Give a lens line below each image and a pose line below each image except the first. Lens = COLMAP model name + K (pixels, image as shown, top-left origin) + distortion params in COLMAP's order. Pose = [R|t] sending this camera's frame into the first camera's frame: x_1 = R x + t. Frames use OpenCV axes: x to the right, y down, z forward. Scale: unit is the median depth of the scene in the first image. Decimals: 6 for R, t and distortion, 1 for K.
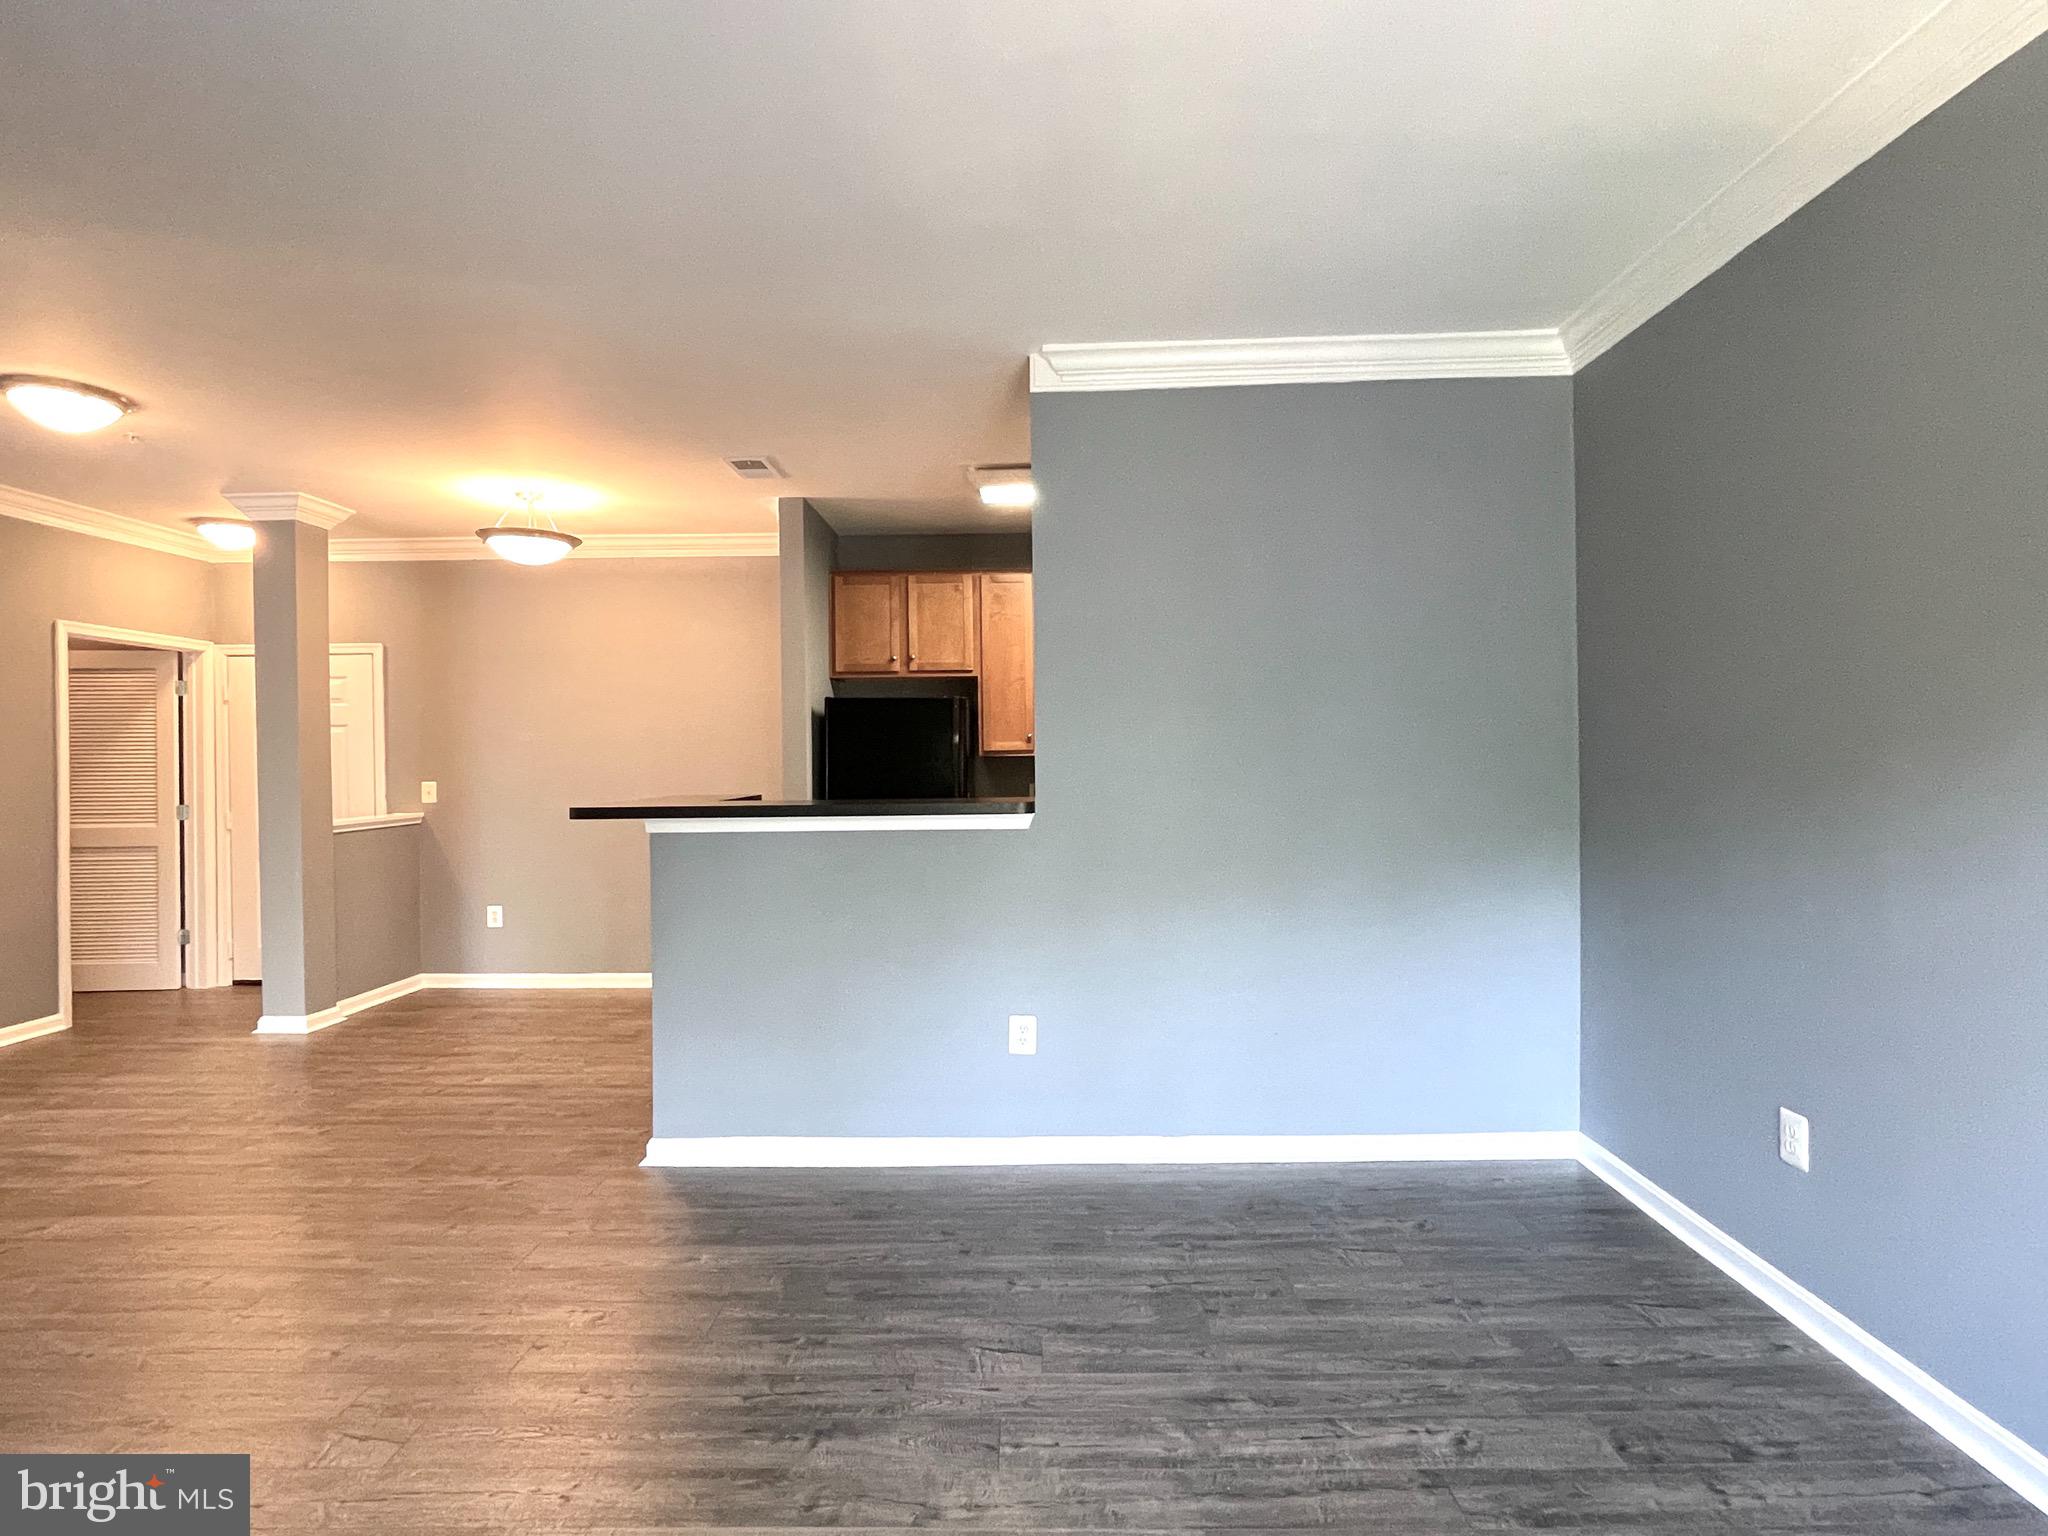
lens RADIAL K [[1035.9, 0, 1015.2], [0, 1035.9, 770.5], [0, 0, 1]] dist [-0.002211, 0.001229]
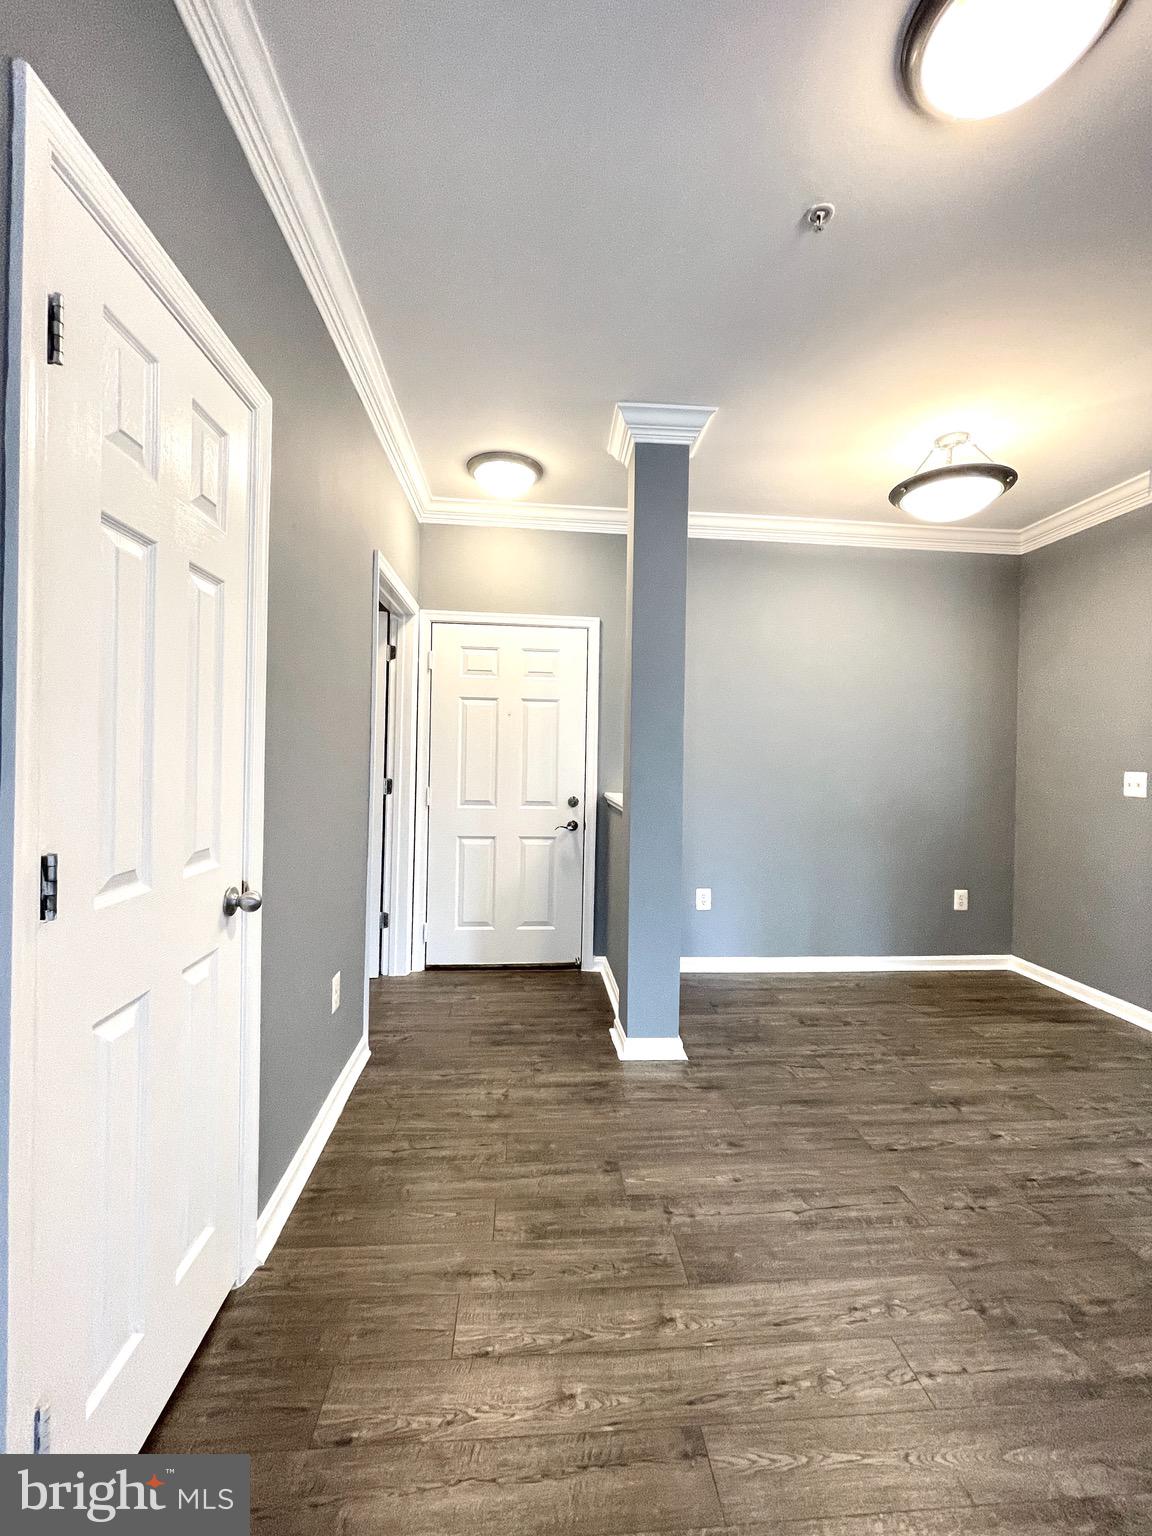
lens RADIAL K [[623.0, 0, 576.7], [0, 623.0, 761.1], [0, 0, 1]] dist [-0.001260, 0.000996]
pose [[0.993733, 0.028927, 0.107976, -0.836677], [-0.028627, 0.999581, -0.004330, 0.017813], [-0.108056, 0.001212, 0.994144, 0.509015]]
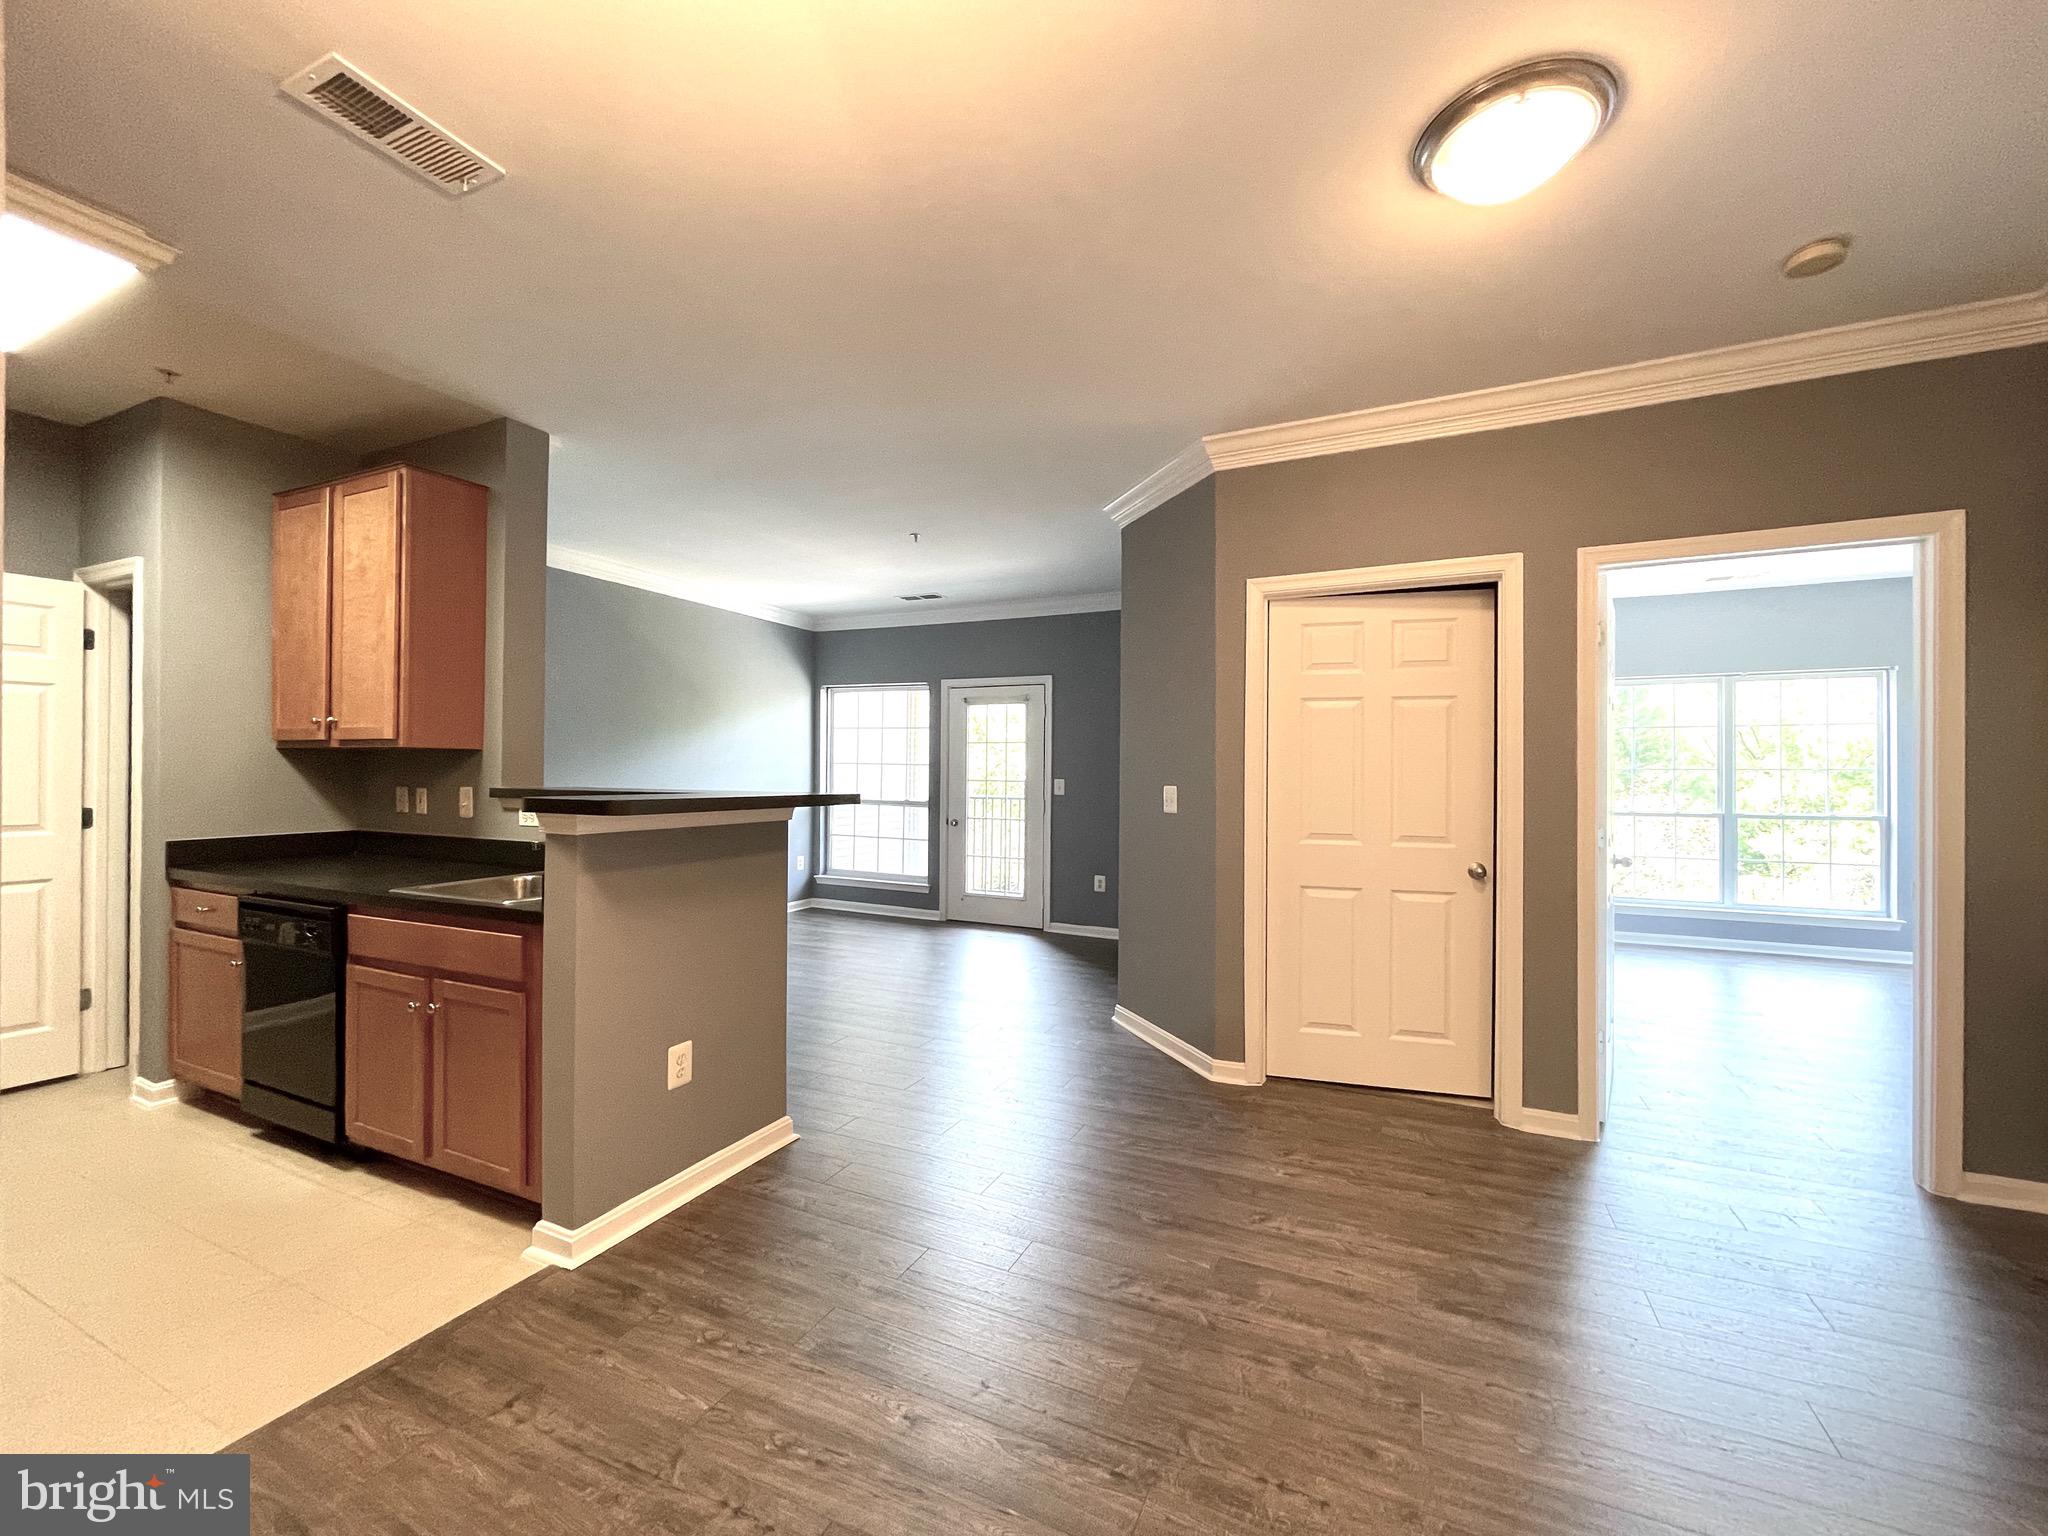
lens RADIAL K [[829.0, 0, 1015.0], [0, 829.0, 770.9], [0, 0, 1]] dist [-0.004614, 0.004336]
pose [[-0.911609, 0.004719, 0.411031, -0.610492], [0.006373, 0.999976, 0.002655, 0.006957], [-0.411008, 0.005040, -0.911618, 1.127649]]
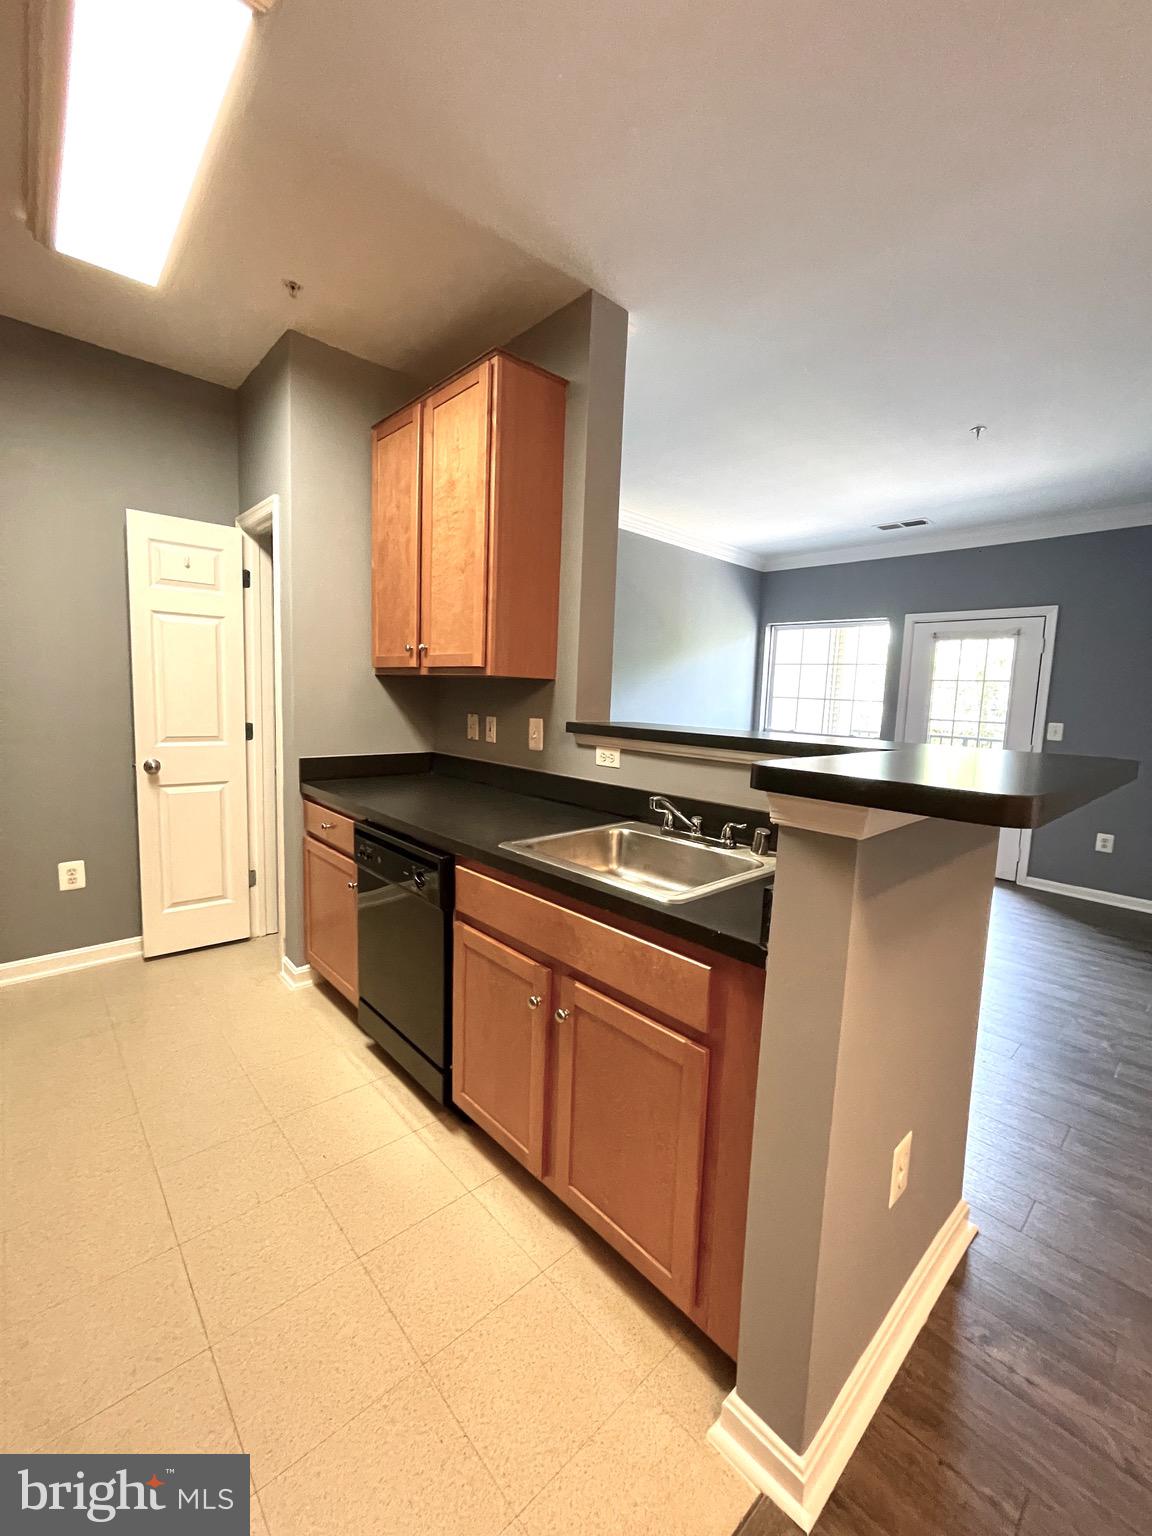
lens RADIAL K [[621.7, 0, 576.8], [0, 621.7, 762.7], [0, 0, 1]] dist [-0.004614, 0.004336]
pose [[-0.692594, -0.092736, 0.715342, -0.304855], [-0.022187, 0.993971, 0.107375, 0.000670], [-0.720986, 0.058496, -0.690476, 1.013492]]
